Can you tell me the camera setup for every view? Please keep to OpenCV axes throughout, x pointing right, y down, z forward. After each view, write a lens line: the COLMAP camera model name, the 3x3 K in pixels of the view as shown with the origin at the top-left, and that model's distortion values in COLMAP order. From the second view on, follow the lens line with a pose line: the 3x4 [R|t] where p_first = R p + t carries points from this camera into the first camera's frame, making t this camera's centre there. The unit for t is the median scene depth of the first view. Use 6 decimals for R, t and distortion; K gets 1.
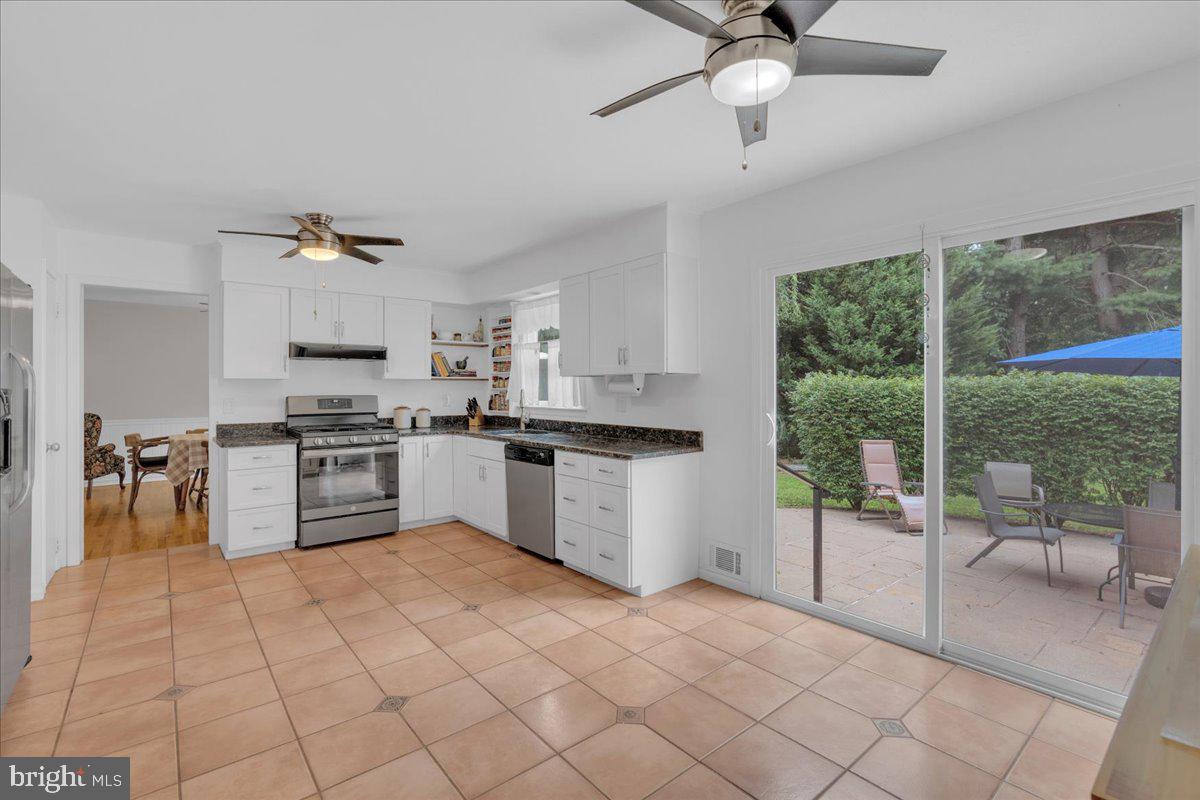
lens RADIAL K [[541.1, 0, 601.0], [0, 541.1, 390.3], [0, 0, 1]] dist [-0.011563, 0.001618]
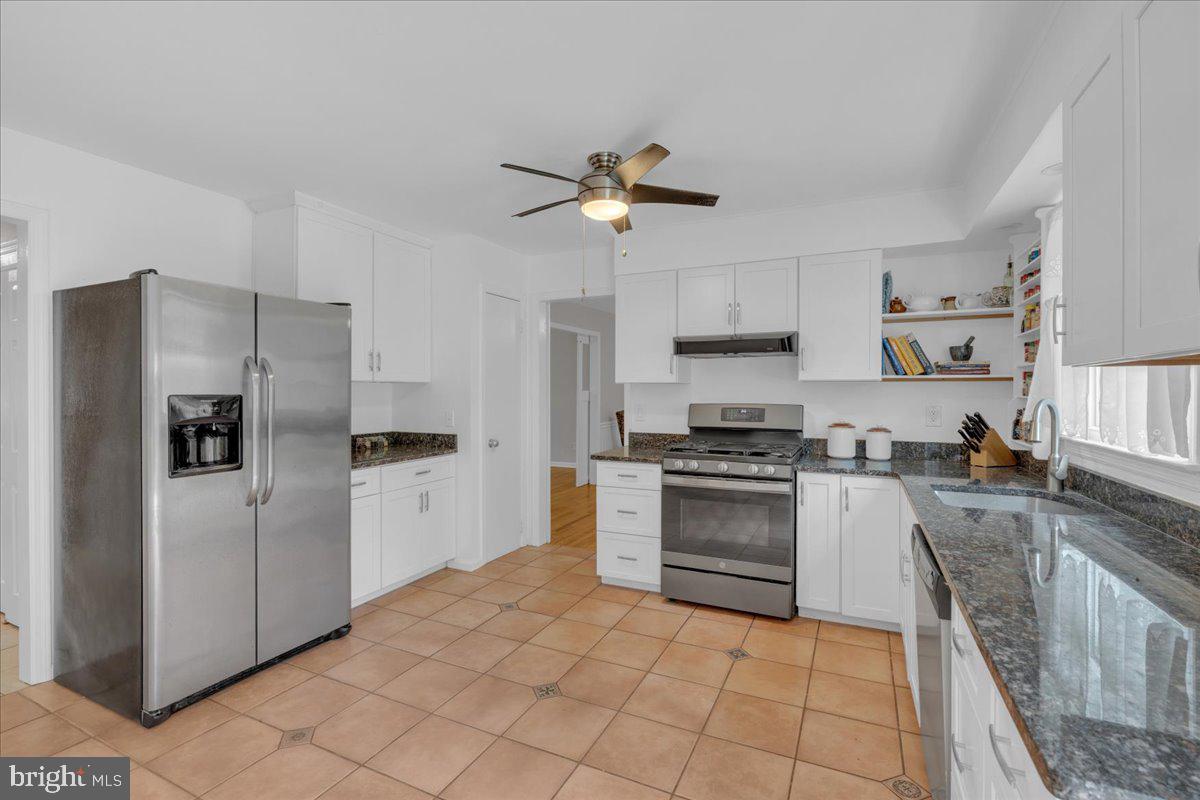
lens RADIAL K [[541.1, 0, 595.0], [0, 541.1, 394.6], [0, 0, 1]] dist [-0.011563, 0.001618]
pose [[0.417046, 0.007472, -0.908855, 0.099206], [-0.007395, 0.999961, 0.004828, -0.005168], [0.908855, 0.004708, 0.417085, 0.493754]]
